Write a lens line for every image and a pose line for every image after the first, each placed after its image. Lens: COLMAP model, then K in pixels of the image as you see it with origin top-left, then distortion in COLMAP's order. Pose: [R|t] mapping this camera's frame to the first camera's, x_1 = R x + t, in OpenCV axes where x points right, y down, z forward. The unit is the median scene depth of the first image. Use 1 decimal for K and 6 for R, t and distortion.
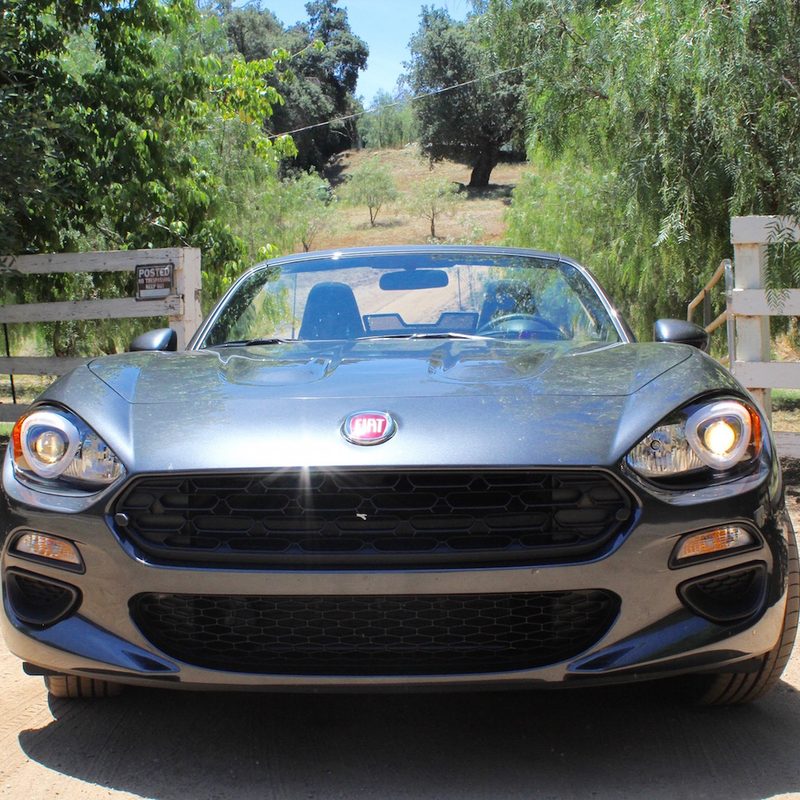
lens RADIAL K [[1296.8, 0, 397.5], [0, 1296.8, 402.5], [0, 0, 1]] dist [-0.044797, 0.000000]
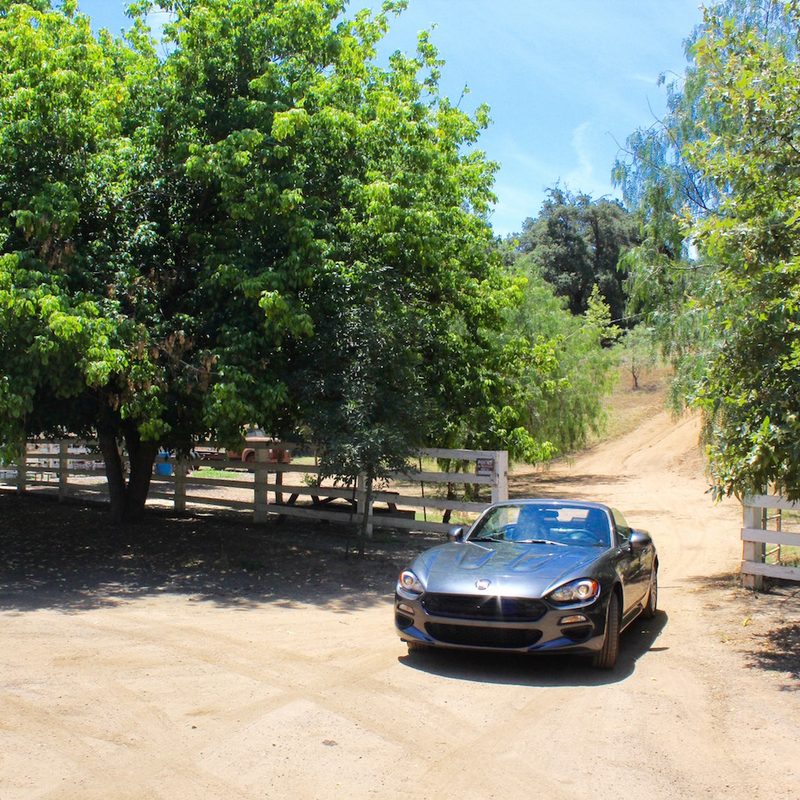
lens RADIAL K [[997.9, 0, 402.1], [0, 997.9, 400.2], [0, 0, 1]] dist [-0.114113, 0.000000]
pose [[0.947421, 0.008268, -0.319882, 0.666793], [-0.031529, 0.997214, -0.067607, -0.308823], [0.318432, 0.074138, 0.945042, -1.872897]]
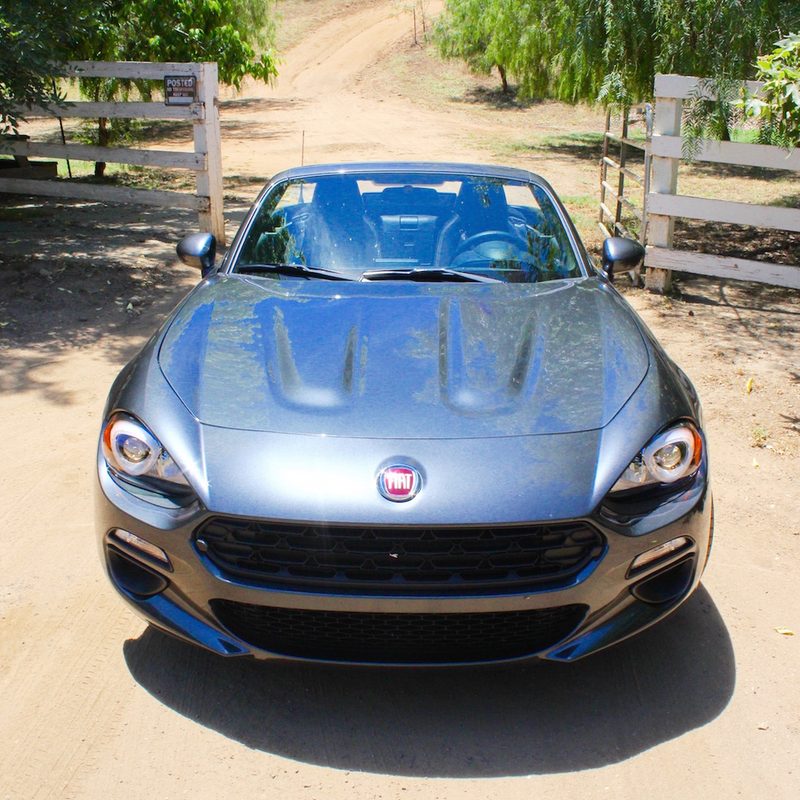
lens RADIAL K [[997.9, 0, 398.4], [0, 997.9, 396.0], [0, 0, 1]] dist [-0.114113, 0.000000]
pose [[0.999186, 0.010359, 0.038993, -0.056140], [-0.021162, 0.957420, 0.287920, -0.309606], [-0.034350, -0.288511, 0.956860, 0.100717]]
